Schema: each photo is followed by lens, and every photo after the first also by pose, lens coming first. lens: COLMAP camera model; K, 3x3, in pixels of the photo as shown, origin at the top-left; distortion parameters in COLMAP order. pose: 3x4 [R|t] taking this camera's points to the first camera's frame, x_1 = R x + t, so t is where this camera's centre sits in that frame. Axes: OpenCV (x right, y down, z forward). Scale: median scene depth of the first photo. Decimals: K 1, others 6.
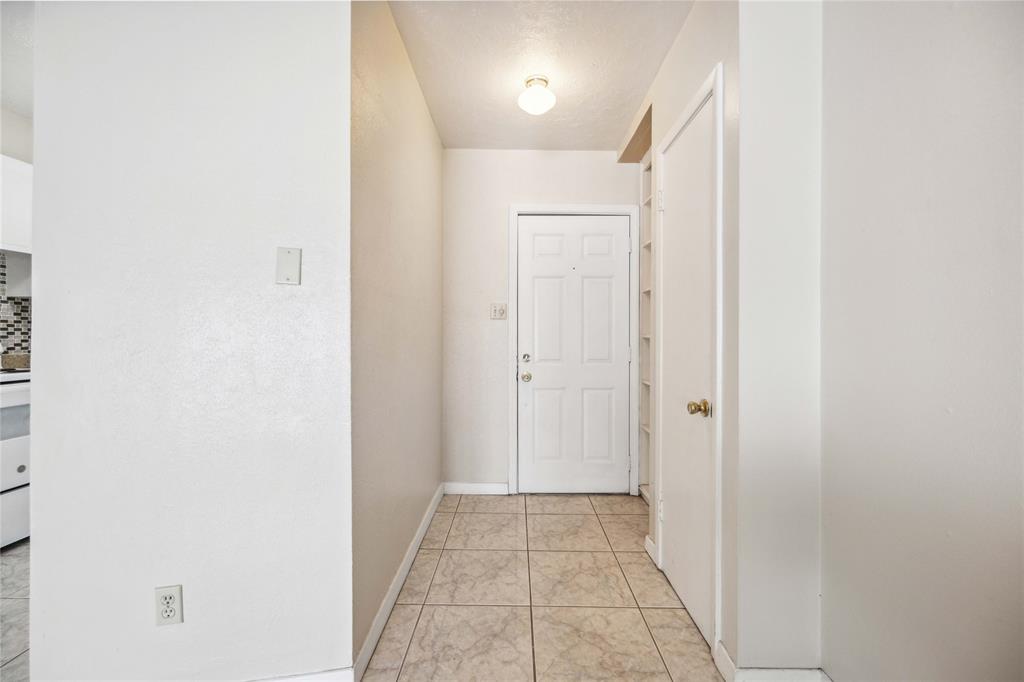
lens RADIAL K [[408.3, 0, 512.0], [0, 408.3, 341.0], [0, 0, 1]] dist [-0.000504, -0.000035]
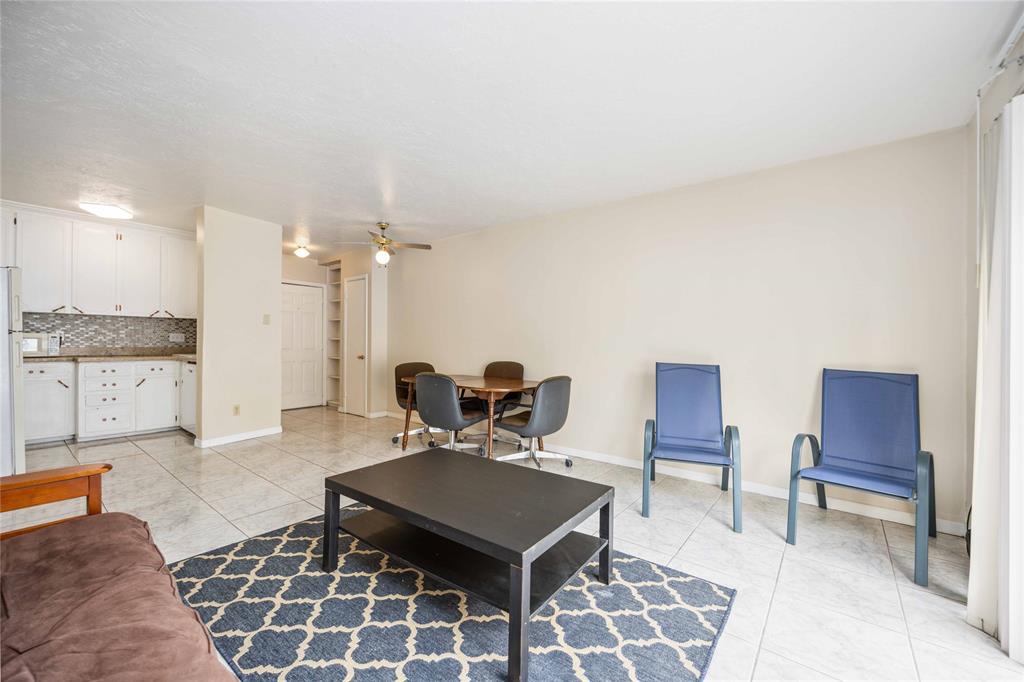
lens RADIAL K [[410.5, 0, 509.8], [0, 410.5, 343.2], [0, 0, 1]] dist [-0.002675, -0.000055]
pose [[0.619034, 0.001836, 0.785362, -1.005629], [0.000723, 0.999996, -0.002907, 0.022205], [-0.785364, 0.002367, 0.619030, -1.474174]]
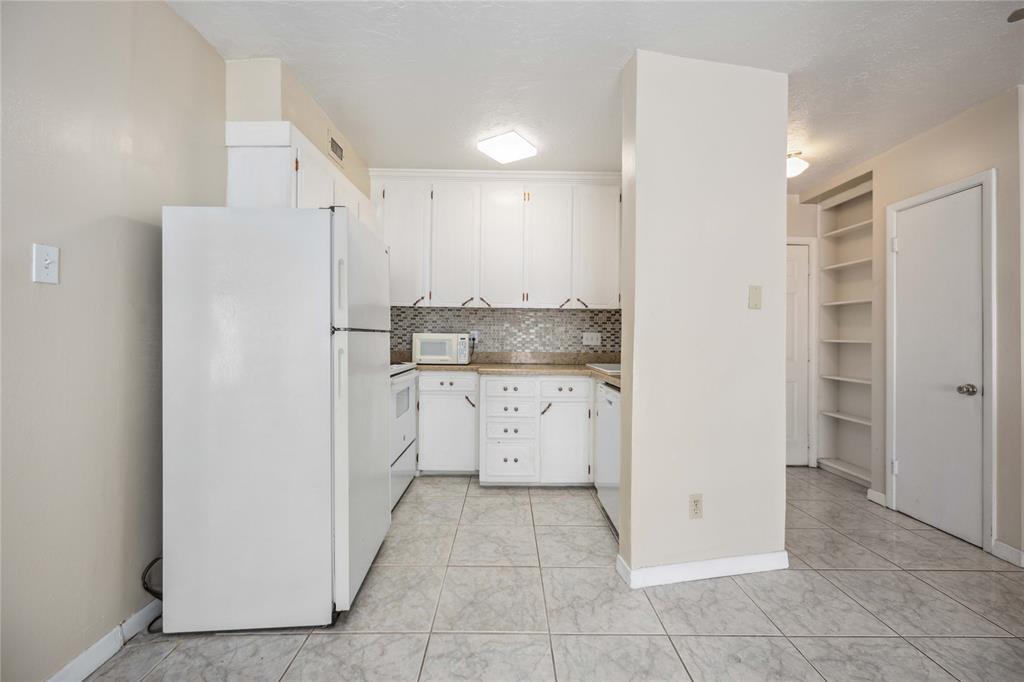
lens RADIAL K [[411.7, 0, 512.0], [0, 411.7, 341.0], [0, 0, 1]] dist [-0.000427, 0.000103]
pose [[0.999719, 0.009273, 0.021807, -0.725916], [-0.009195, 0.999951, -0.003667, 0.001344], [-0.021840, 0.003465, 0.999755, -0.280538]]
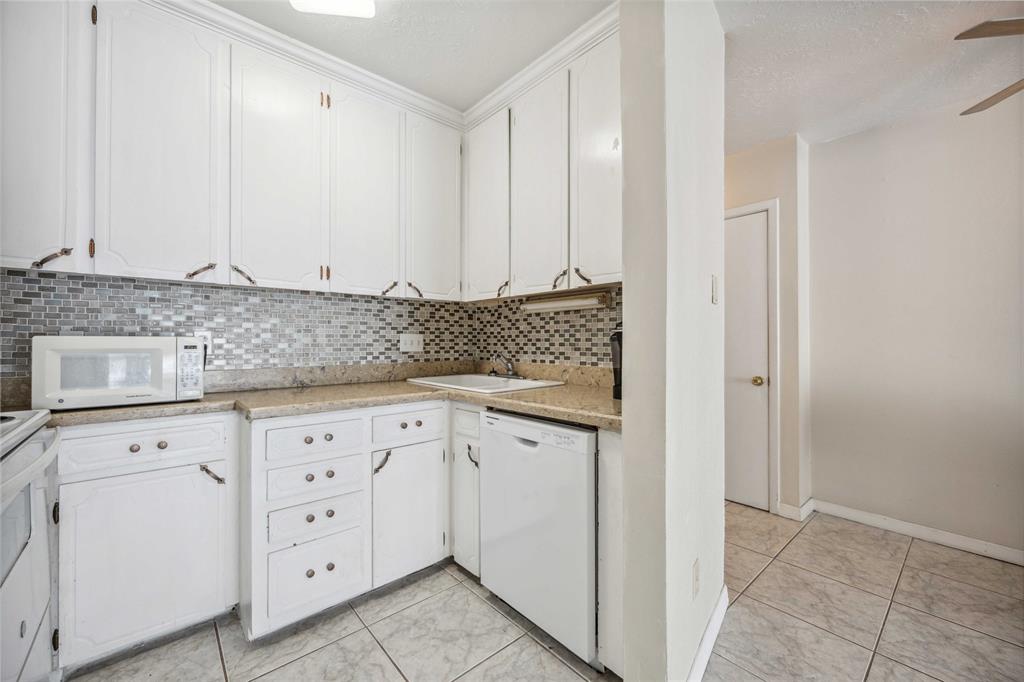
lens RADIAL K [[408.3, 0, 512.0], [0, 408.3, 341.0], [0, 0, 1]] dist [-0.000504, -0.000035]
pose [[0.747790, -0.002441, 0.663931, -0.893629], [0.010651, 0.999909, -0.008319, -0.007258], [-0.663850, 0.013292, 0.747748, 0.218467]]
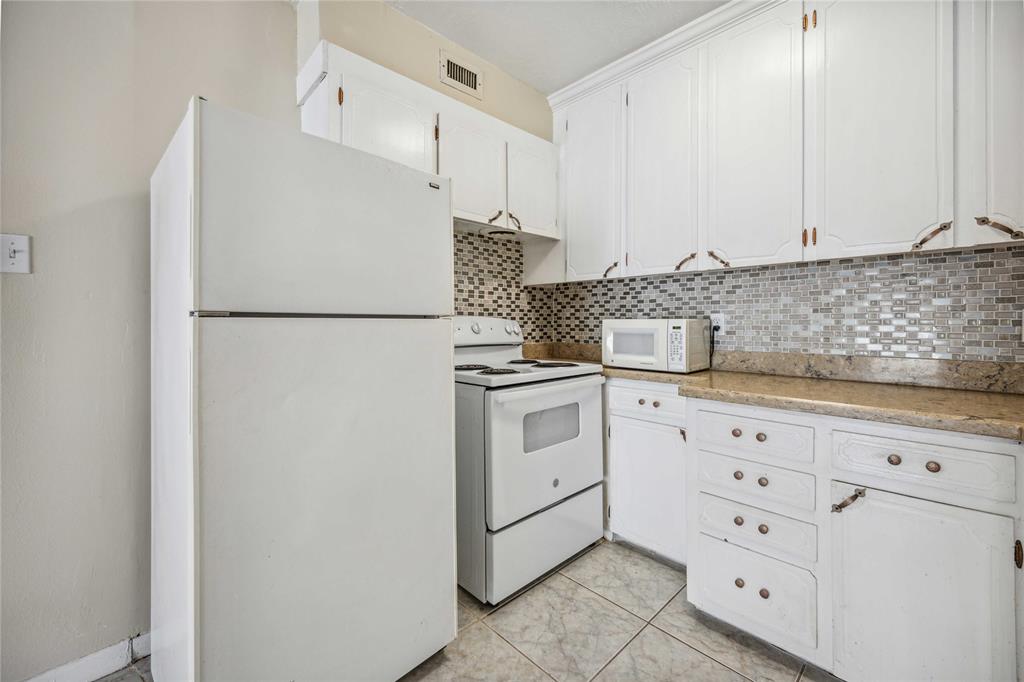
lens RADIAL K [[418.0, 0, 513.0], [0, 418.0, 326.8], [0, 0, 1]] dist [0.019929, -0.000044]
pose [[0.701761, 0.004691, -0.712397, -0.526398], [-0.006103, 0.999981, 0.000573, -0.009092], [0.712386, 0.003946, 0.701777, 0.263548]]
